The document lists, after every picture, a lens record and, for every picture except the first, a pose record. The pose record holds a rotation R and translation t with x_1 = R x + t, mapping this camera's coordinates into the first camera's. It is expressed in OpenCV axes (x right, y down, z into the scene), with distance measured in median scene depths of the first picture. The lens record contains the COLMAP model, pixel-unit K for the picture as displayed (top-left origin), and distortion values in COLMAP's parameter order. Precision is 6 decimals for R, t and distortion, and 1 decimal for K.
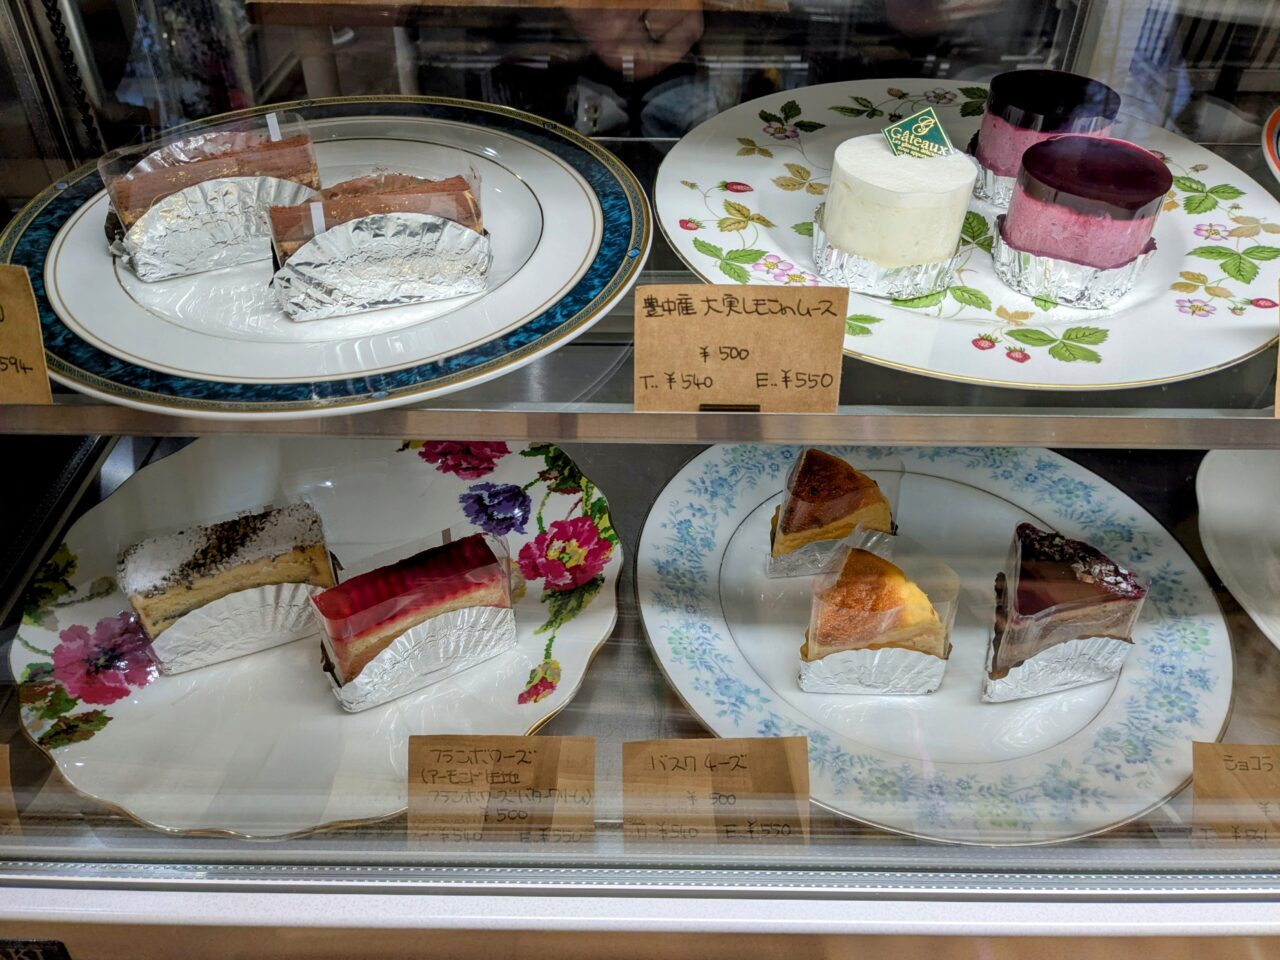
lens RADIAL K [[1026.5, 0, 612.5], [0, 1026.5, 466.1], [0, 0, 1]] dist [0.037650, -0.073139]
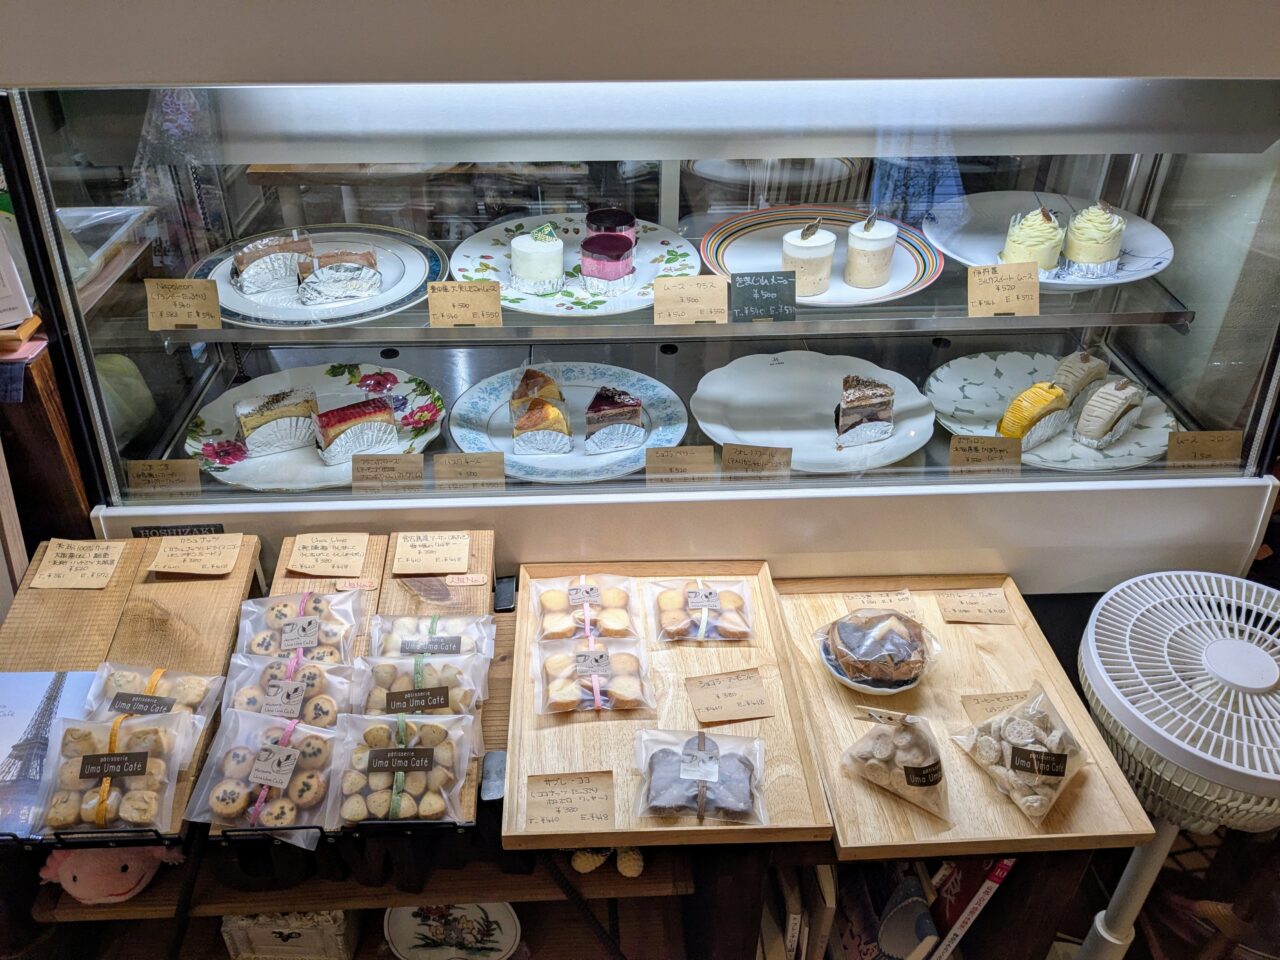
lens RADIAL K [[1026.5, 0, 633.7], [0, 1026.5, 490.3], [0, 0, 1]] dist [0.037650, -0.073139]
pose [[0.997303, -0.032559, 0.065780, 0.315263], [0.038867, 0.994525, -0.097005, 0.574870], [-0.062261, 0.099300, 0.993108, -1.510226]]
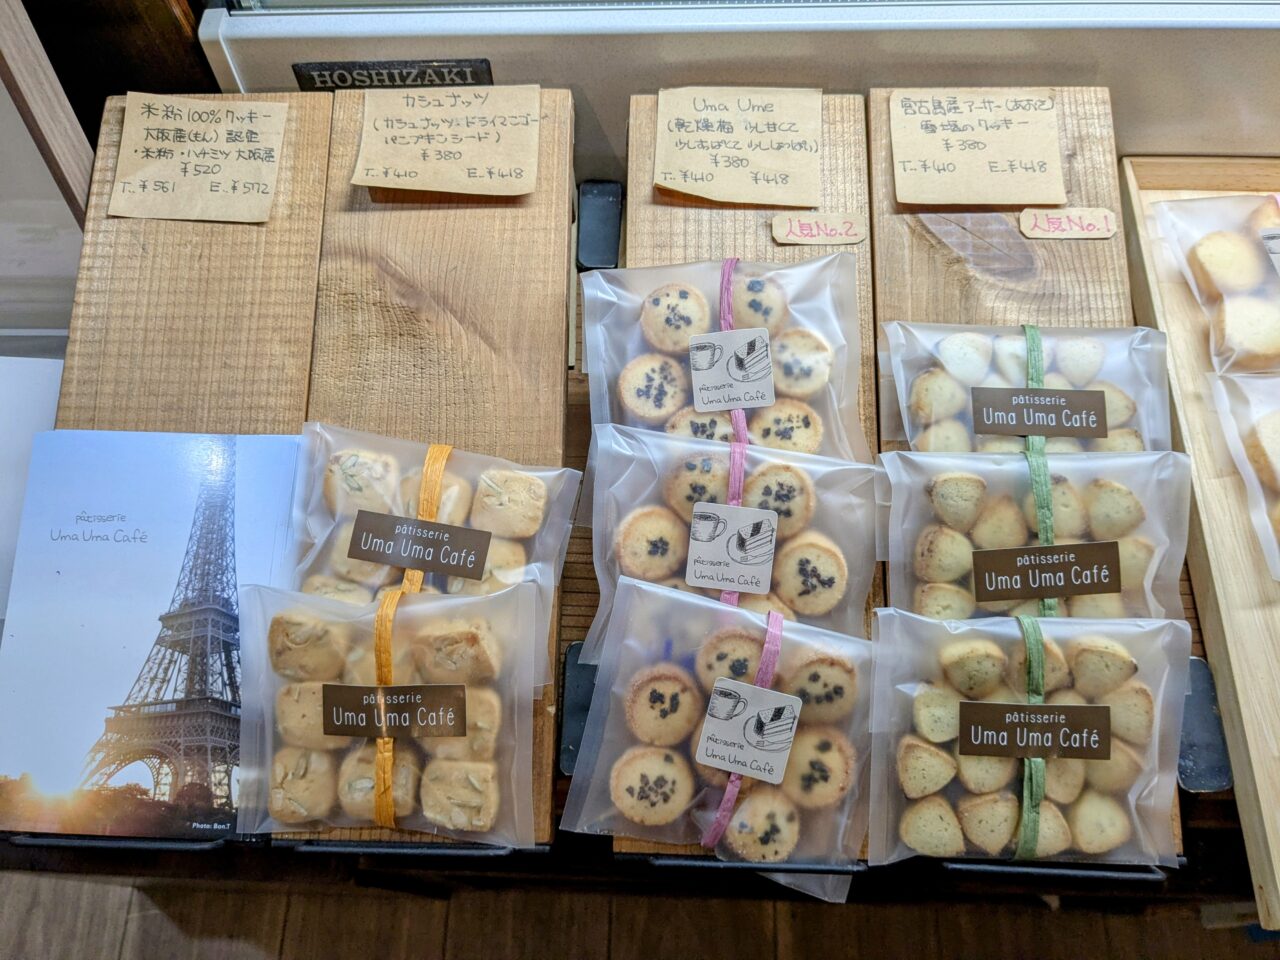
lens RADIAL K [[1026.5, 0, 631.0], [0, 1026.5, 482.7], [0, 0, 1]] dist [0.037650, -0.073139]
pose [[0.999278, -0.007291, -0.037277, -0.281296], [0.022432, 0.905258, 0.424271, 0.339119], [0.030652, -0.424801, 0.904768, -0.242384]]
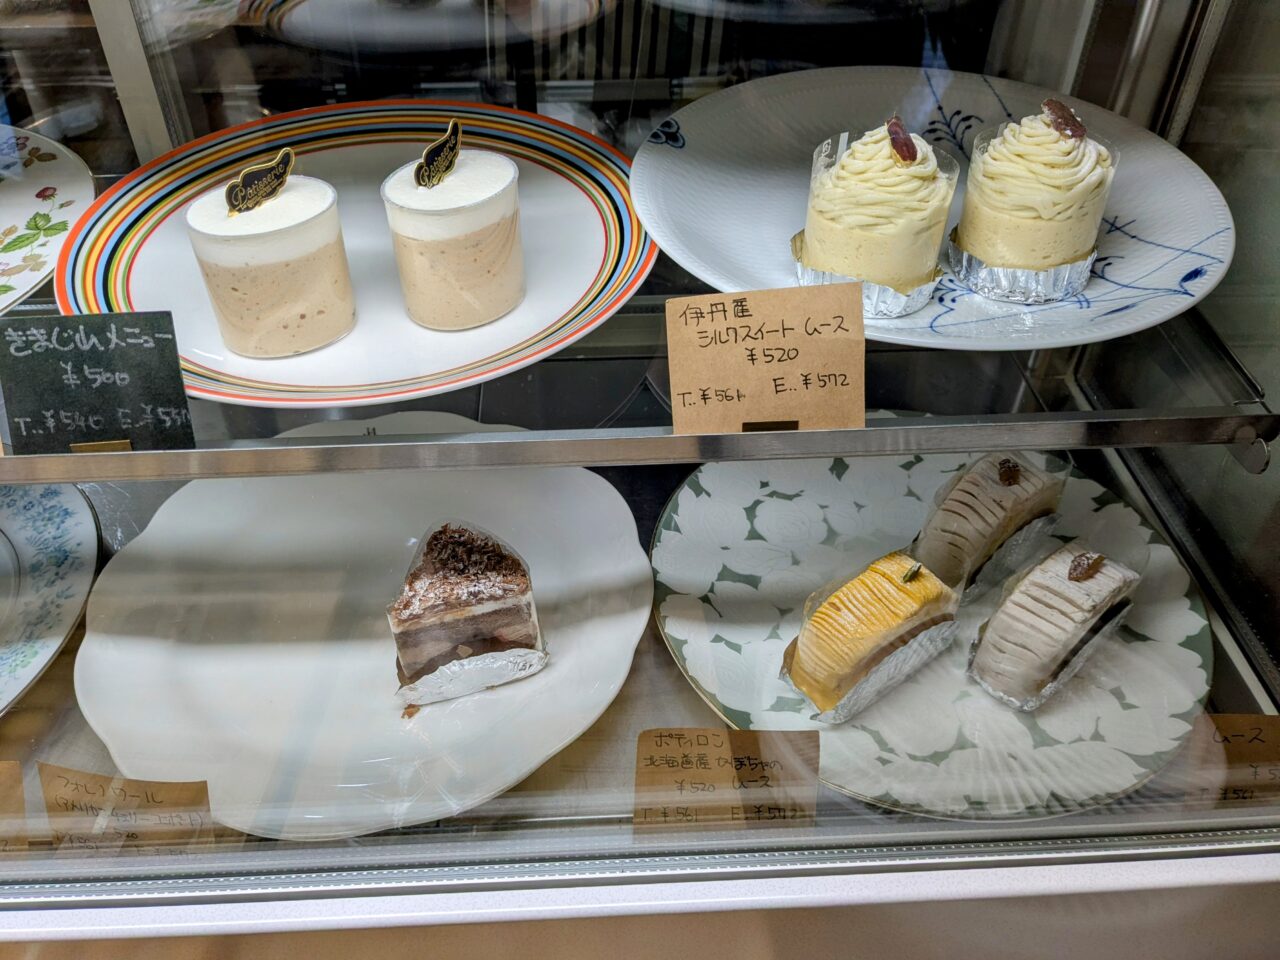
lens RADIAL K [[1026.5, 0, 636.0], [0, 1026.5, 487.2], [0, 0, 1]] dist [0.037650, -0.073139]
pose [[0.996981, -0.041124, 0.065866, 1.176235], [0.039840, 0.998992, 0.020699, -0.004921], [-0.066651, -0.018012, 0.997614, -0.086894]]
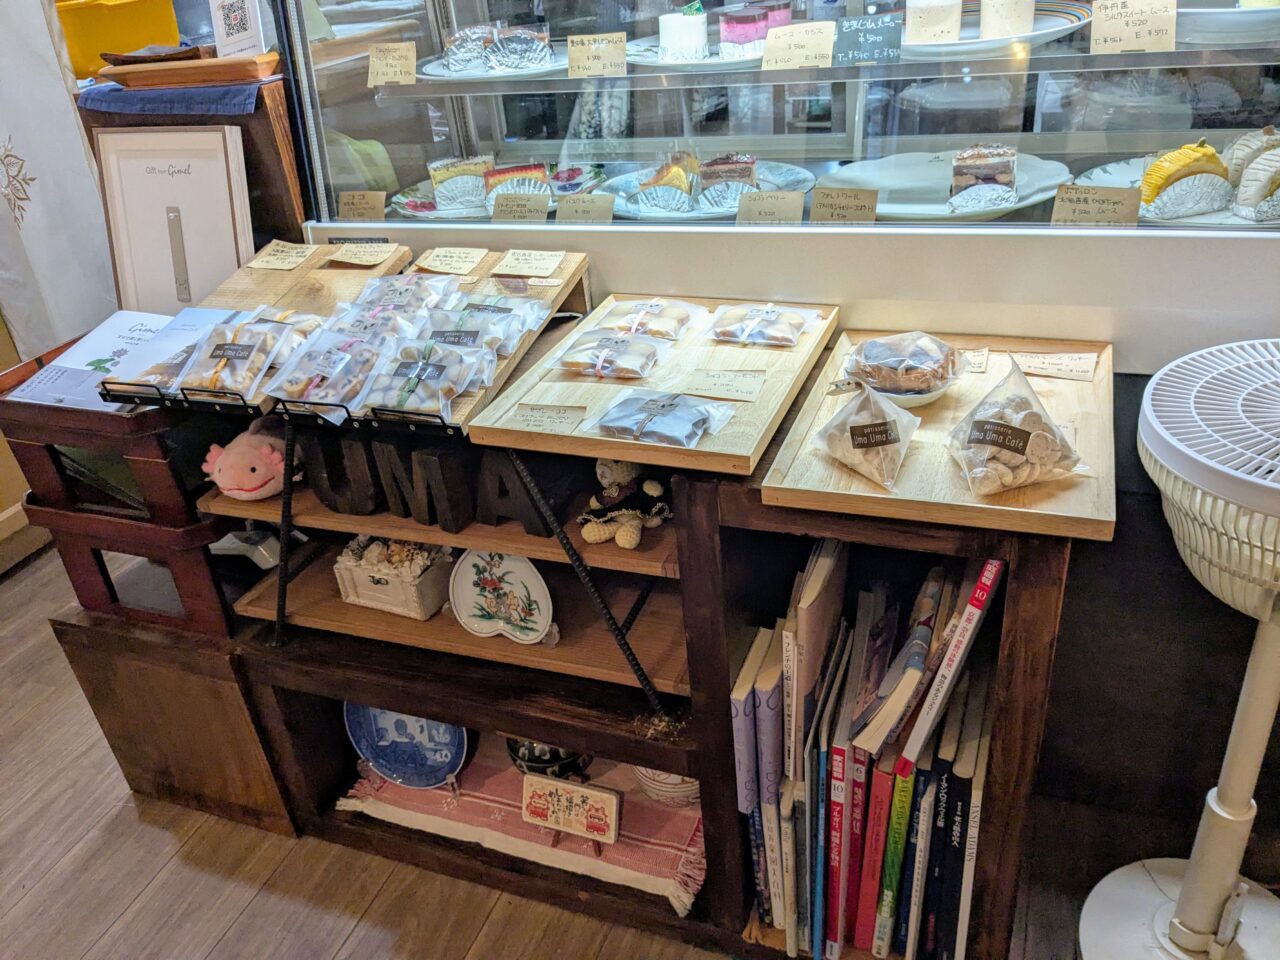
lens RADIAL K [[1026.5, 0, 641.9], [0, 1026.5, 491.2], [0, 0, 1]] dist [0.037650, -0.073139]
pose [[0.935997, 0.098438, -0.337965, 1.207905], [-0.149992, 0.980113, -0.129929, 1.326933], [0.318454, 0.172305, 0.932147, -1.427770]]
